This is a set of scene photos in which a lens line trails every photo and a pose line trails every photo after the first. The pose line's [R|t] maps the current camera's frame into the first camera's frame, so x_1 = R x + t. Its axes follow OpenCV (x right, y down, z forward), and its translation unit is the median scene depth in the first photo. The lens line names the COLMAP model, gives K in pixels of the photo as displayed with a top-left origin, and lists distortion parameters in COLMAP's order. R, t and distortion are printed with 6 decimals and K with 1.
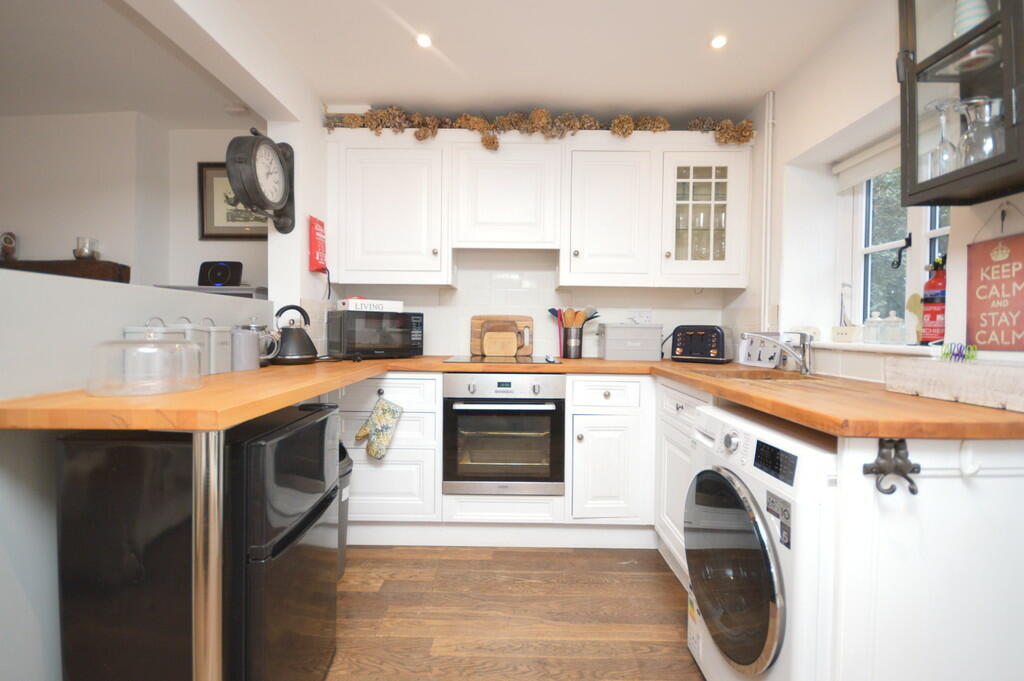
lens RADIAL K [[458.2, 0, 509.4], [0, 458.2, 336.9], [0, 0, 1]] dist [0.004791, -0.001063]
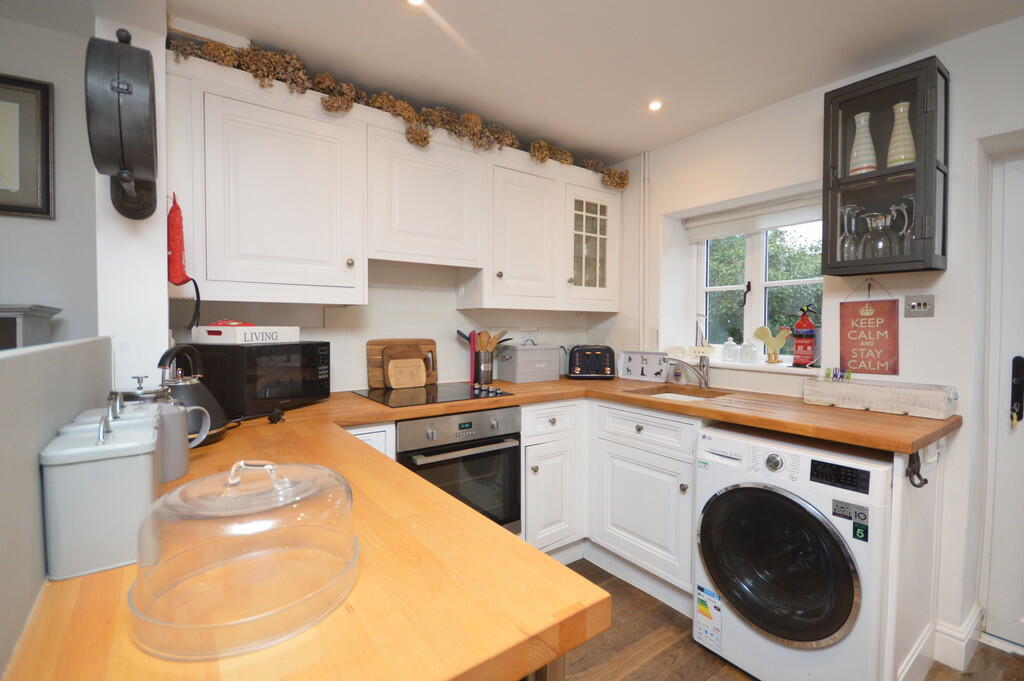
lens RADIAL K [[458.2, 0, 508.7], [0, 458.2, 336.3], [0, 0, 1]] dist [0.004791, -0.001063]
pose [[0.806285, -0.024624, 0.591014, -0.411589], [0.018366, 0.999694, 0.016595, -0.071263], [-0.591242, -0.002526, 0.806490, 0.226375]]
